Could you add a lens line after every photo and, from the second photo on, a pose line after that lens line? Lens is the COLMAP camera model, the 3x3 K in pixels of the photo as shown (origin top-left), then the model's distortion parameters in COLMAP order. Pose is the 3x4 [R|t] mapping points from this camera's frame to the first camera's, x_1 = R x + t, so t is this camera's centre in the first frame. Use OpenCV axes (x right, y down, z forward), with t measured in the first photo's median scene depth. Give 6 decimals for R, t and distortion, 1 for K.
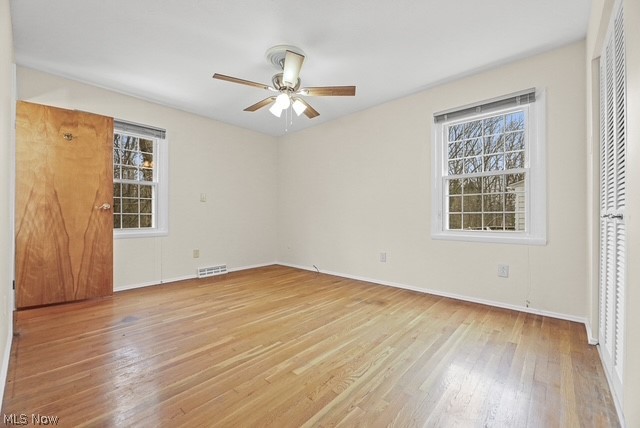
lens RADIAL K [[262.6, 0, 318.1], [0, 262.6, 213.6], [0, 0, 1]] dist [-0.003035, -0.001114]
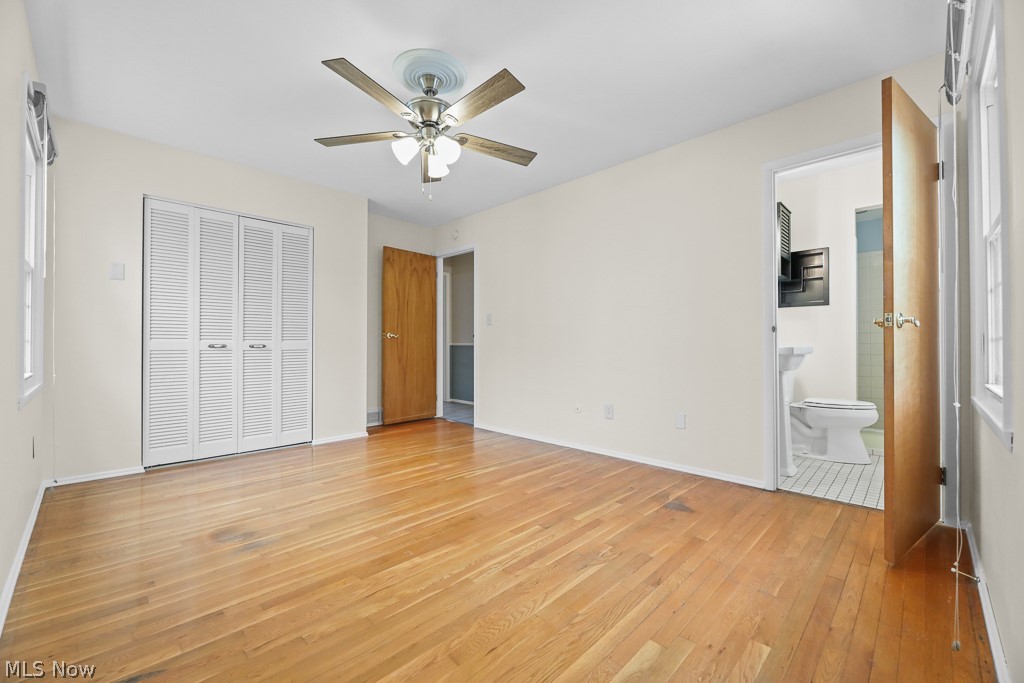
lens RADIAL K [[420.1, 0, 514.4], [0, 420.1, 341.2], [0, 0, 1]] dist [-0.003035, -0.001114]
pose [[-0.999395, 0.000486, 0.034790, -0.372231], [-0.000028, 0.999891, -0.014775, 0.013787], [-0.034793, -0.014767, -0.999285, 2.118310]]
